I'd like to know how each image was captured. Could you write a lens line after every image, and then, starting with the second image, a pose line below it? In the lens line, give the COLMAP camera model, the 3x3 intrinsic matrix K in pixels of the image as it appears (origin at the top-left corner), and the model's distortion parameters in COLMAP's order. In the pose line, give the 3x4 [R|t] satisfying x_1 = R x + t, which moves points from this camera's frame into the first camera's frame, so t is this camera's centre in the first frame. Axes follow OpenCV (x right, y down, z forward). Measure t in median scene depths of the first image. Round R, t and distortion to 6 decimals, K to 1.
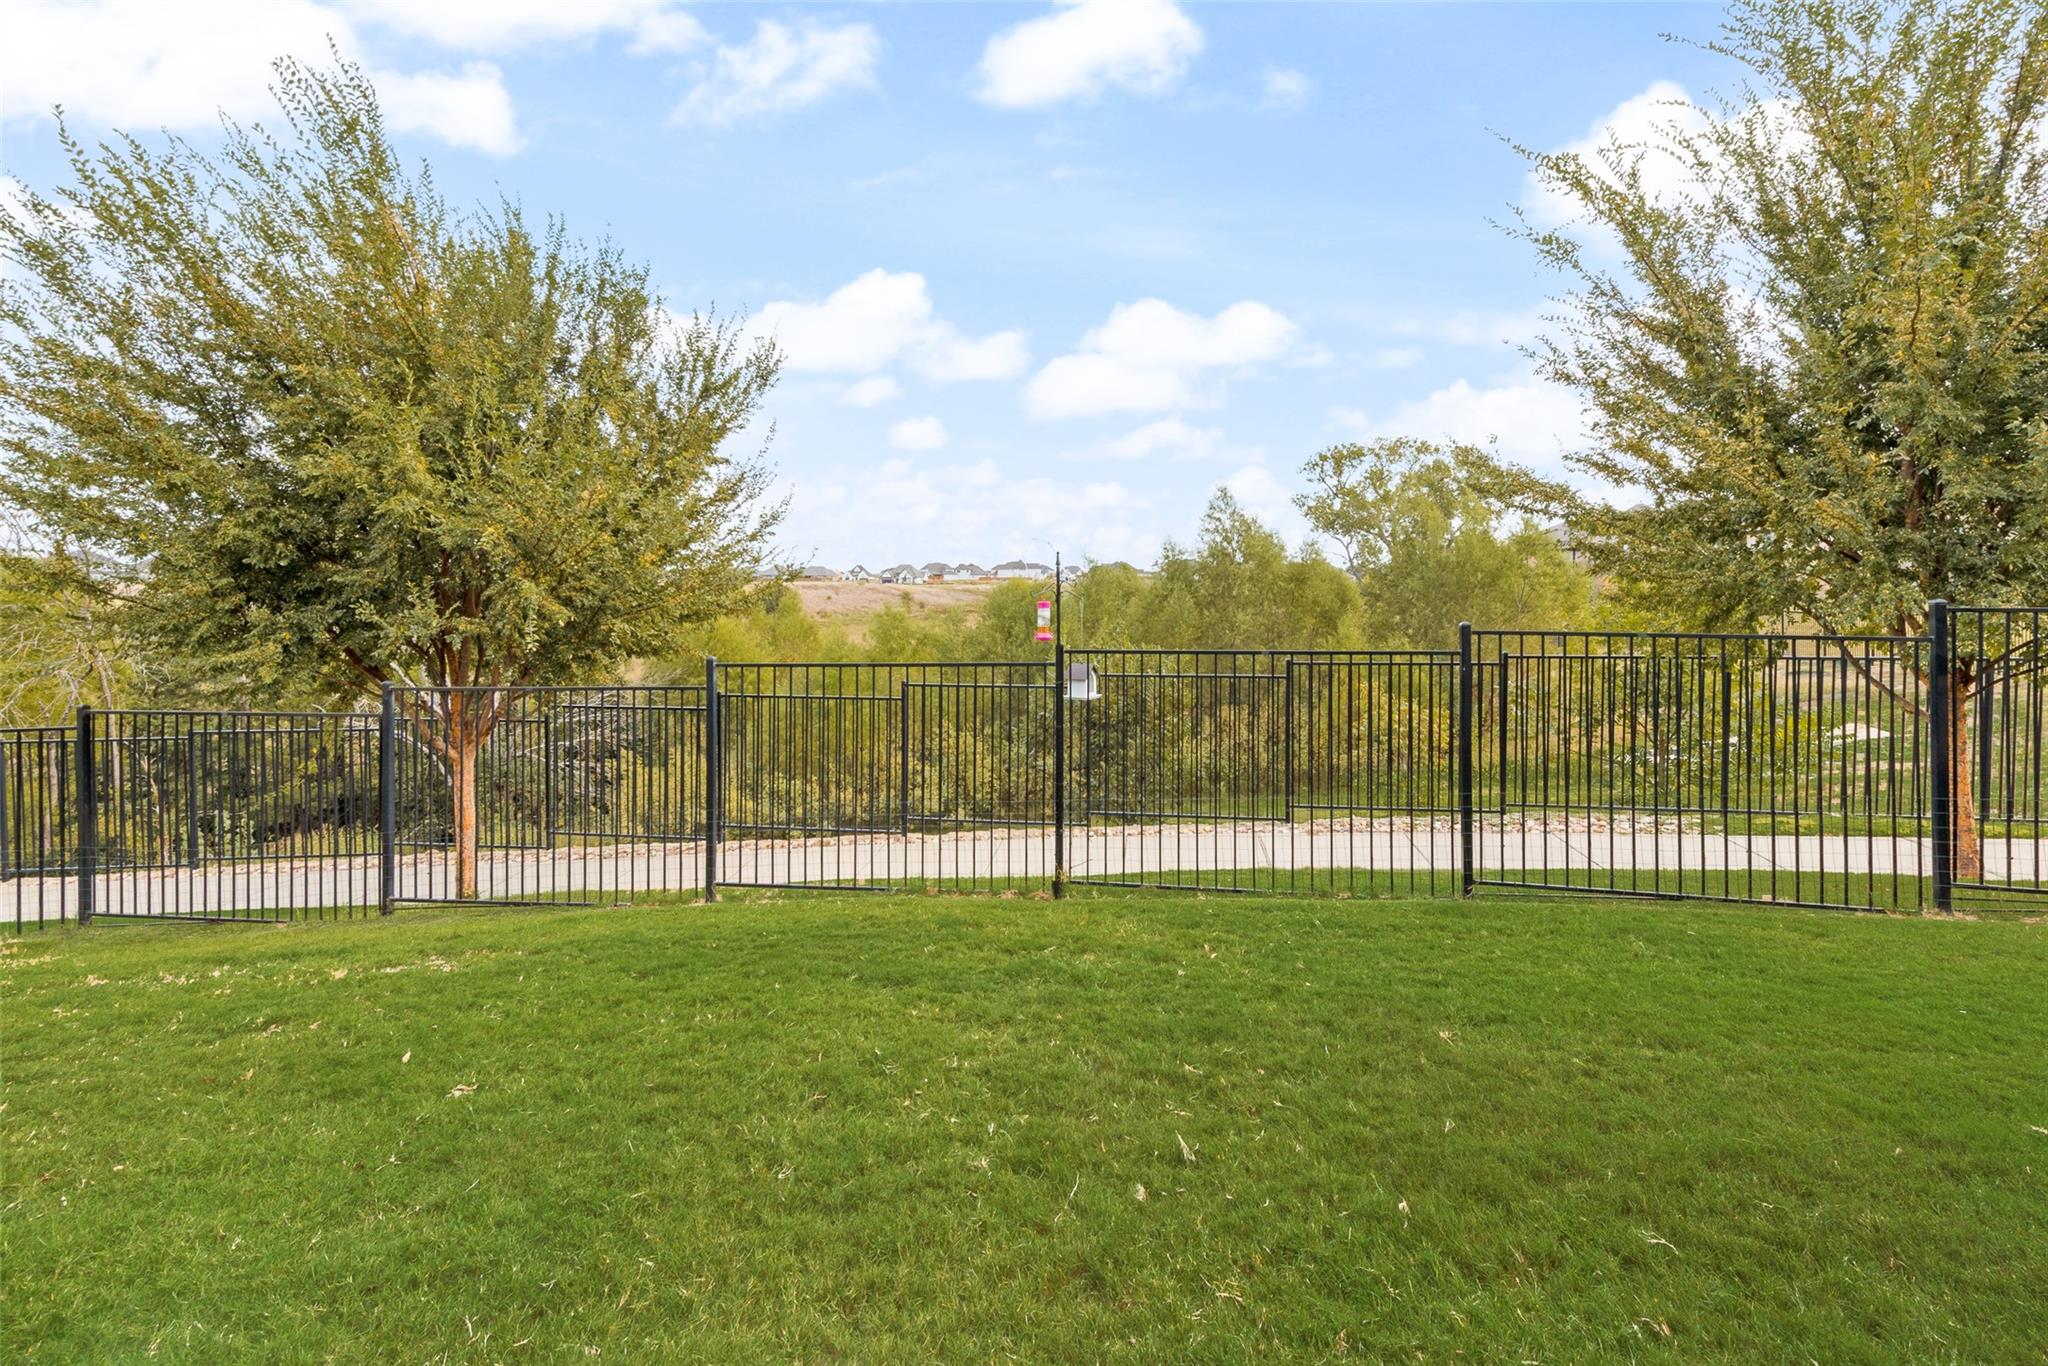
lens RADIAL K [[838.3, 0, 1024.7], [0, 838.3, 618.5], [0, 0, 1]] dist [-0.000168, -0.000016]
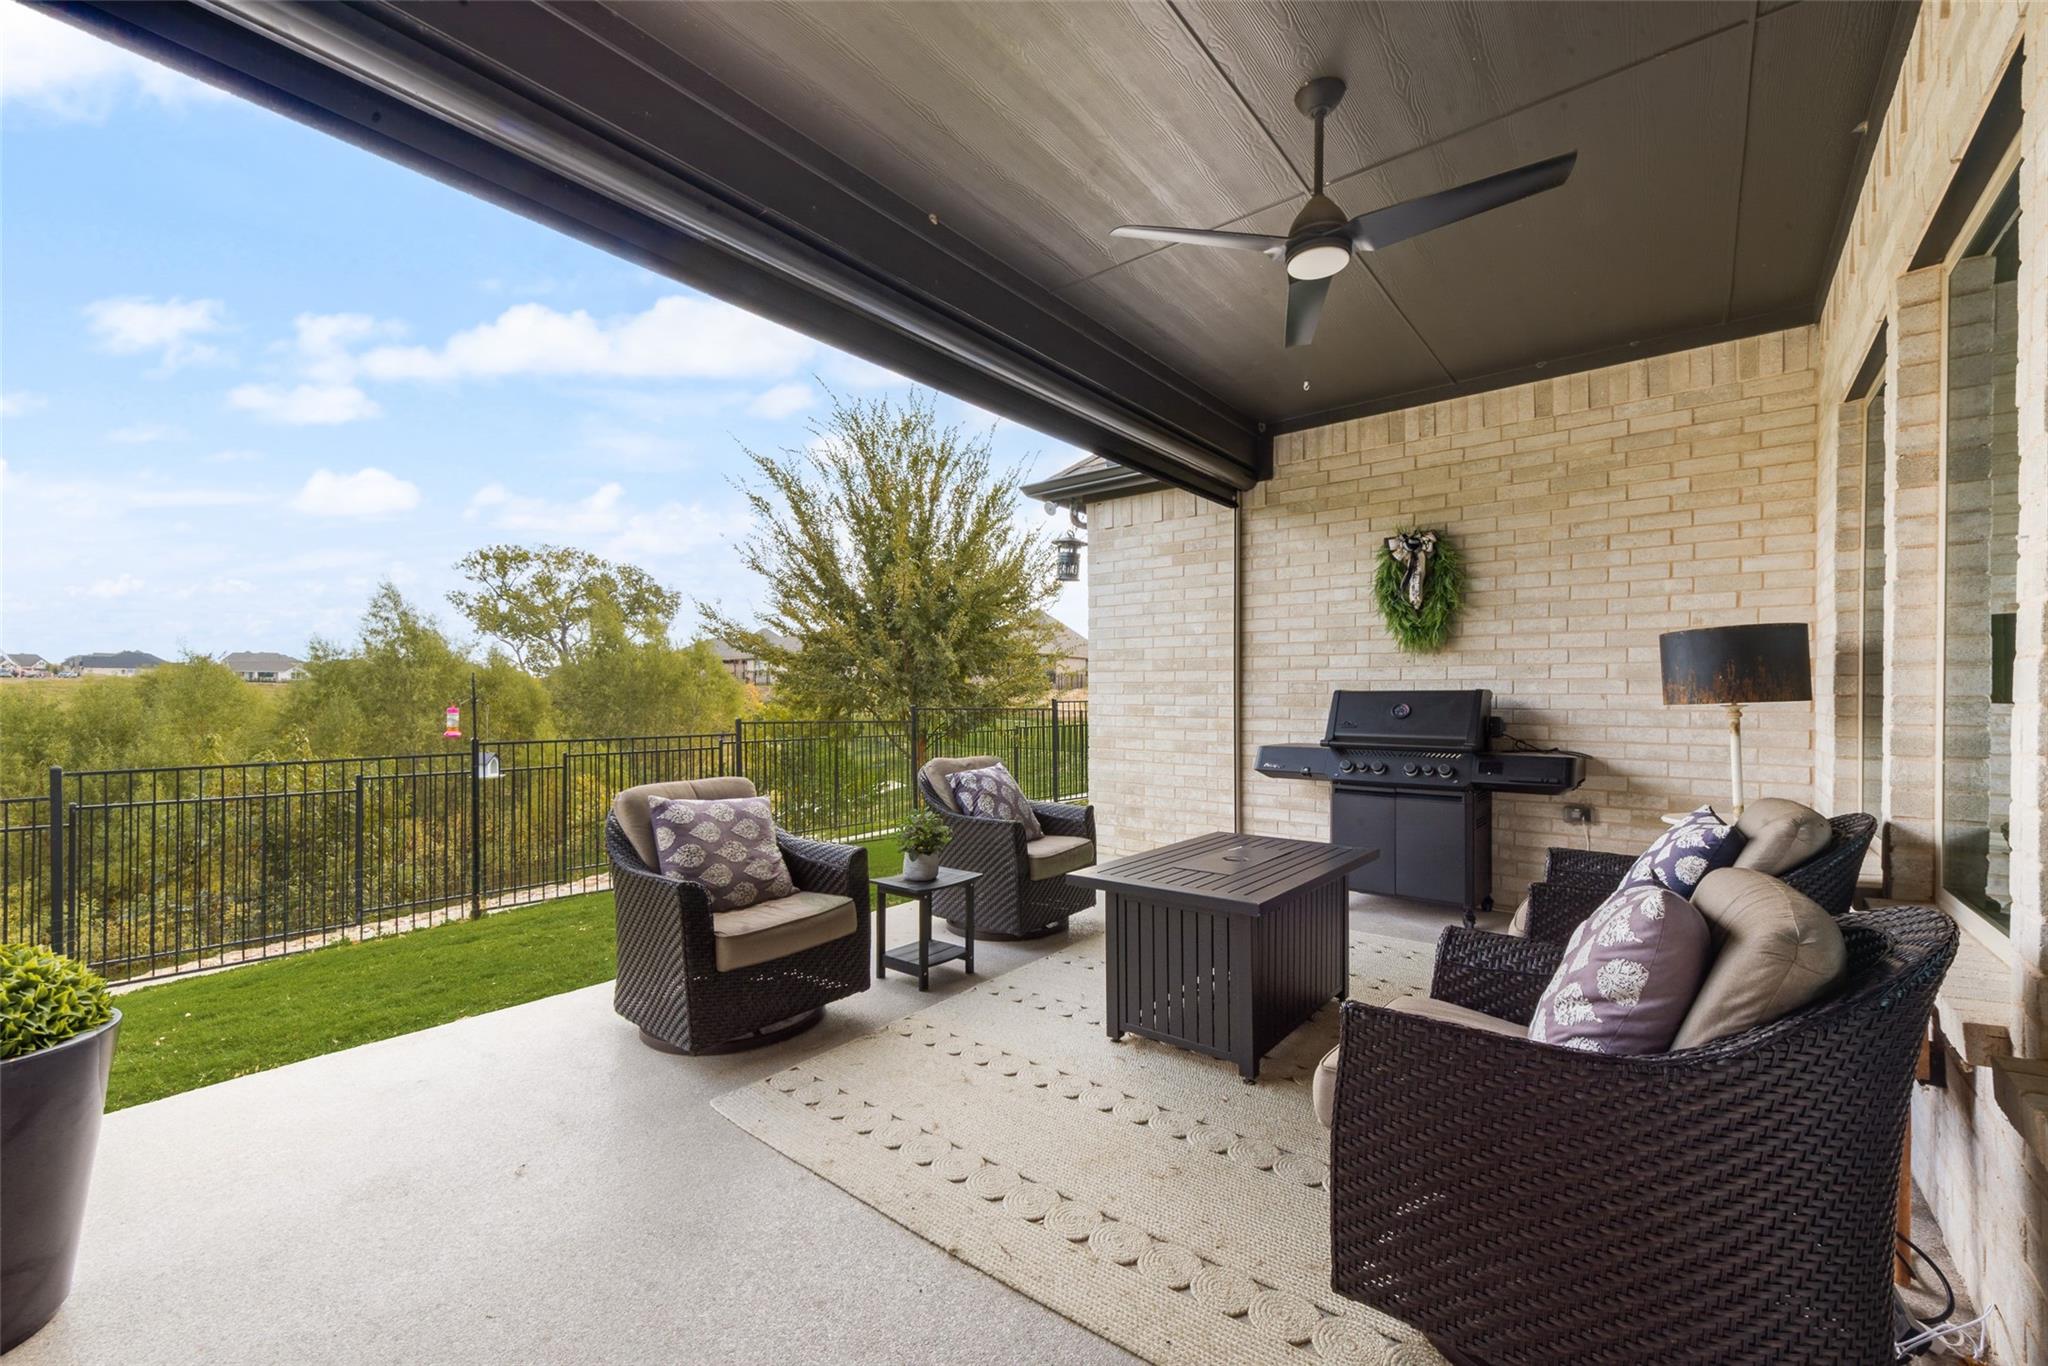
lens RADIAL K [[820.6, 0, 1030.4], [0, 820.6, 703.8], [0, 0, 1]] dist [0.007146, -0.000164]
pose [[0.578767, -0.003890, 0.815484, -0.332046], [0.021484, 0.999714, -0.010479, 0.004492], [-0.815210, 0.023585, 0.578685, -0.332504]]
